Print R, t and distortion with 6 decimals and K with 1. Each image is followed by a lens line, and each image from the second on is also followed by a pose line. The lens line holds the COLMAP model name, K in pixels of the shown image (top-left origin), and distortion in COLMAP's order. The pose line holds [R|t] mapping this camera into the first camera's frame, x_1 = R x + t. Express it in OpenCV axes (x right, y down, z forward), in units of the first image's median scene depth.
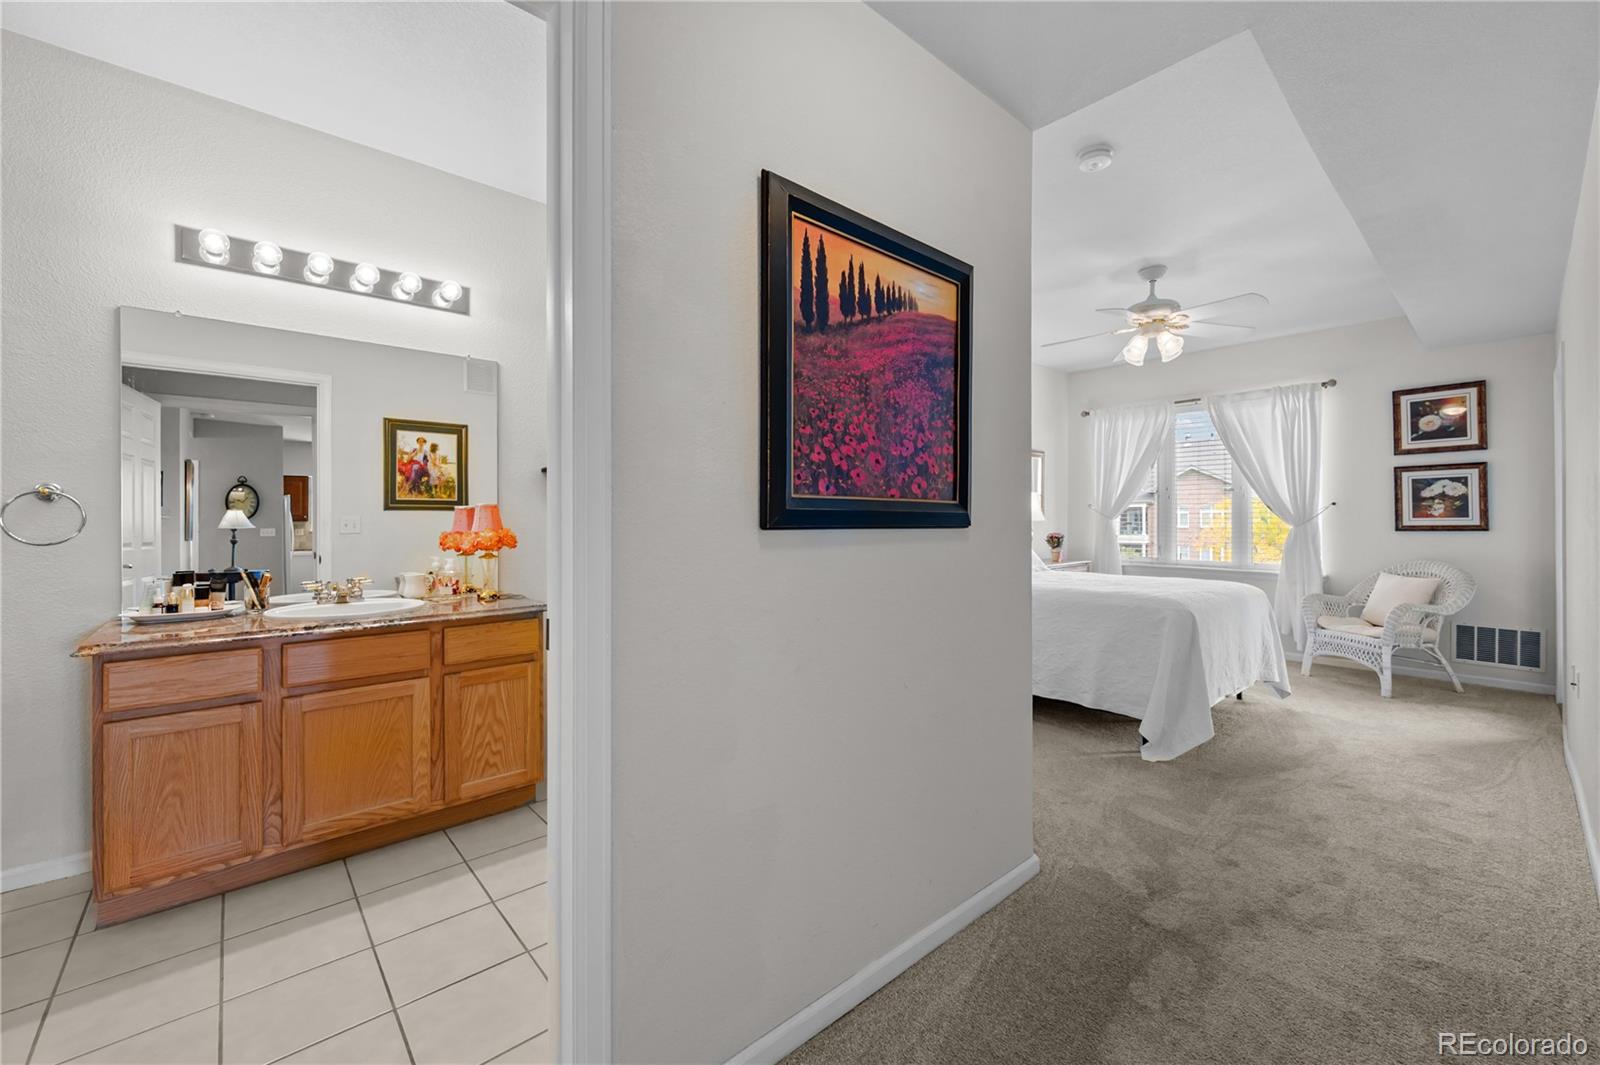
lens RADIAL K [[645.4, 0, 806.4], [0, 645.4, 518.6], [0, 0, 1]] dist [-0.000003, 0.000290]
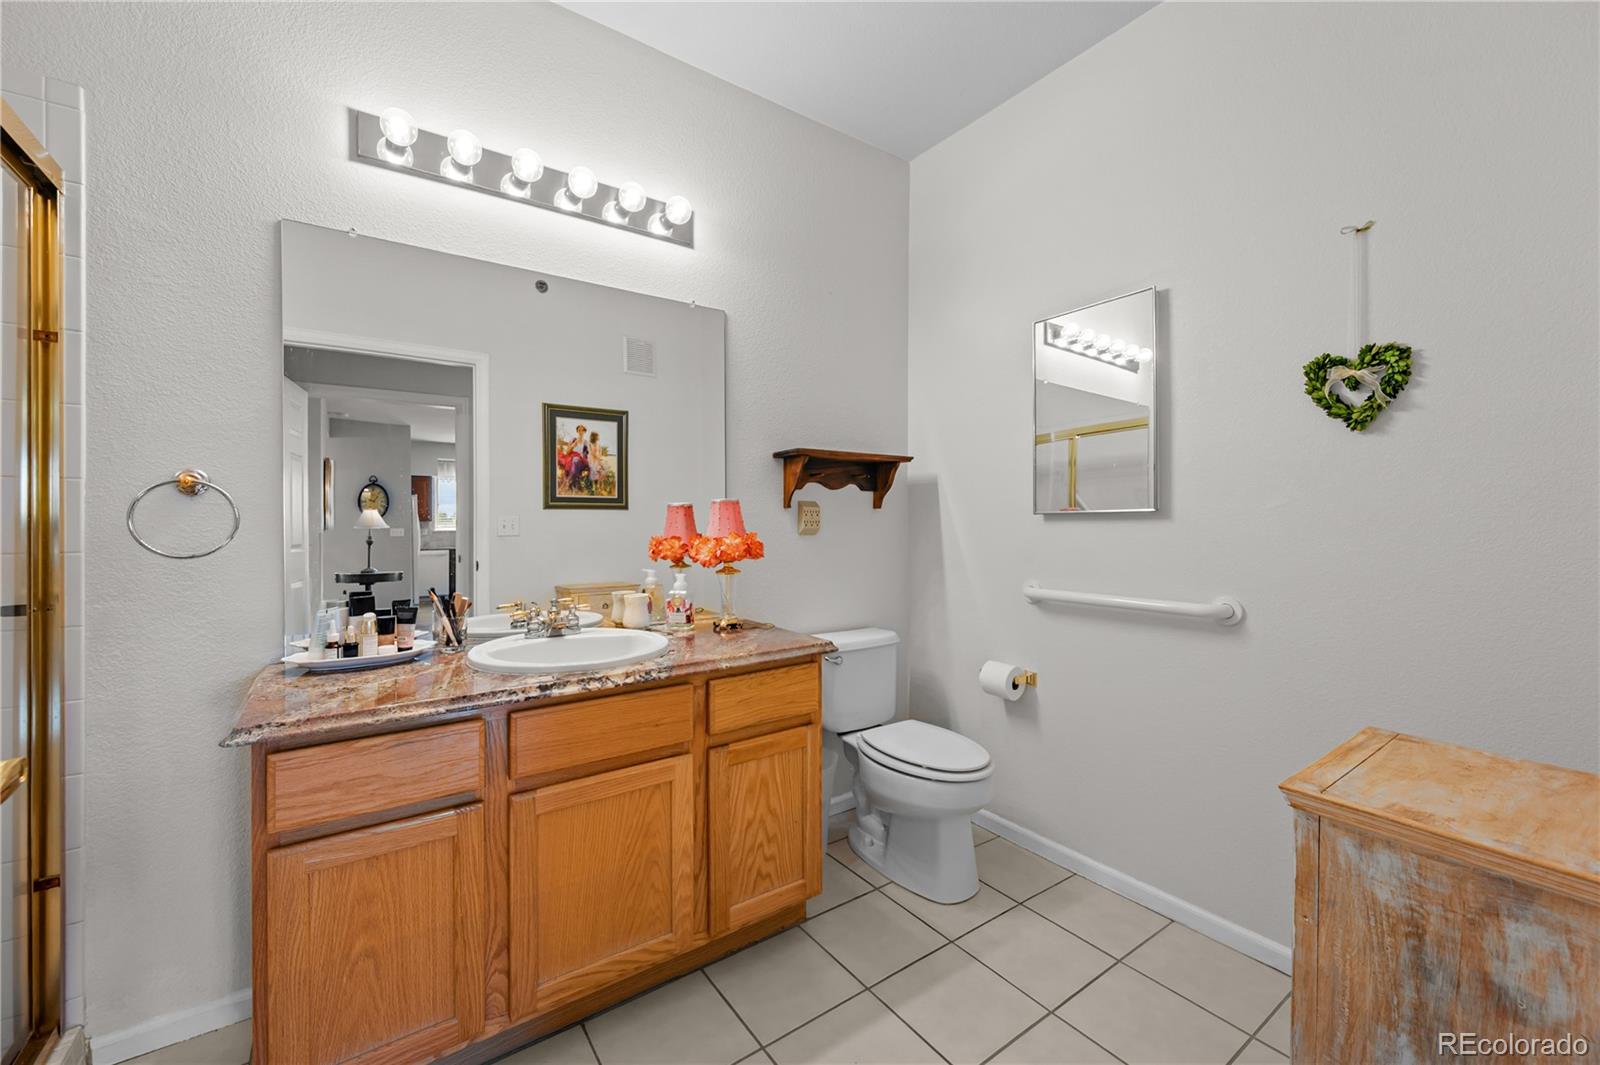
lens RADIAL K [[639.8, 0, 803.8], [0, 639.8, 521.4], [0, 0, 1]] dist [0.000261, -0.000185]
pose [[0.993733, 0.000713, -0.111780, -0.369418], [-0.000224, 0.999990, 0.004389, -0.001180], [0.111782, -0.004336, 0.993723, 0.325797]]
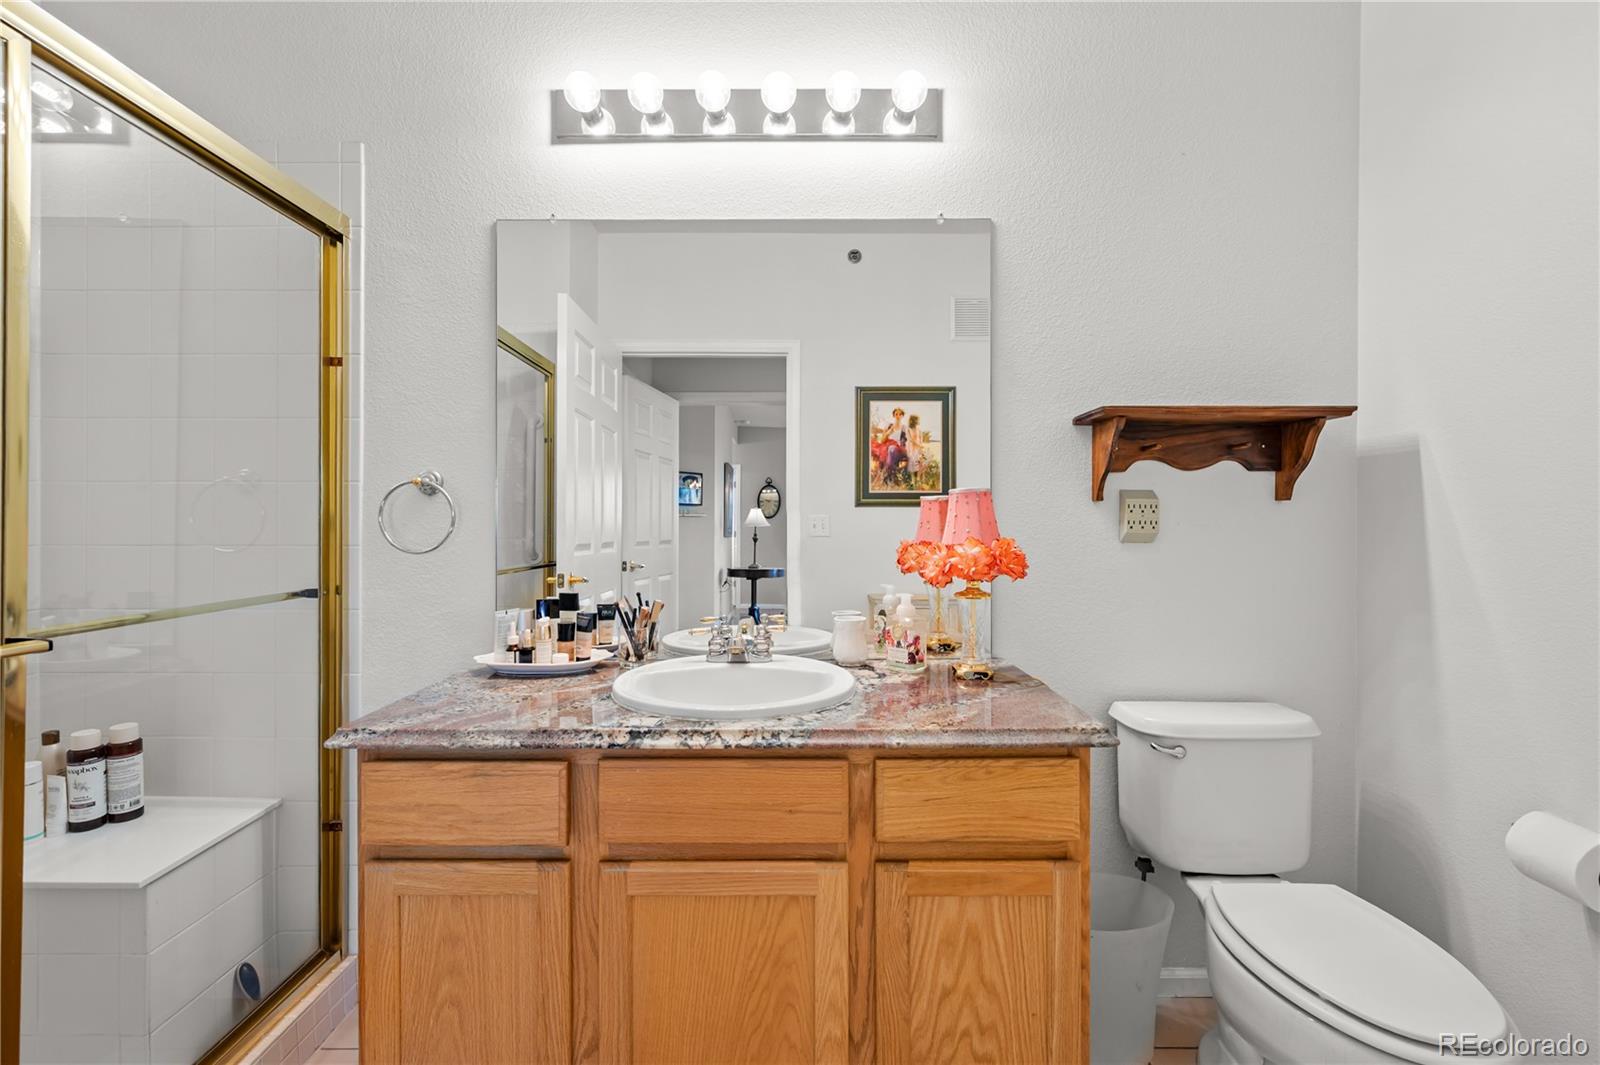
lens RADIAL K [[709.7, 0, 789.6], [0, 709.7, 520.8], [0, 0, 1]] dist [0.000746, -0.000170]
pose [[0.743381, 0.003819, -0.668858, -0.260789], [-0.001074, 0.999989, 0.004516, -0.000489], [0.668868, -0.002639, 0.743377, 0.562384]]
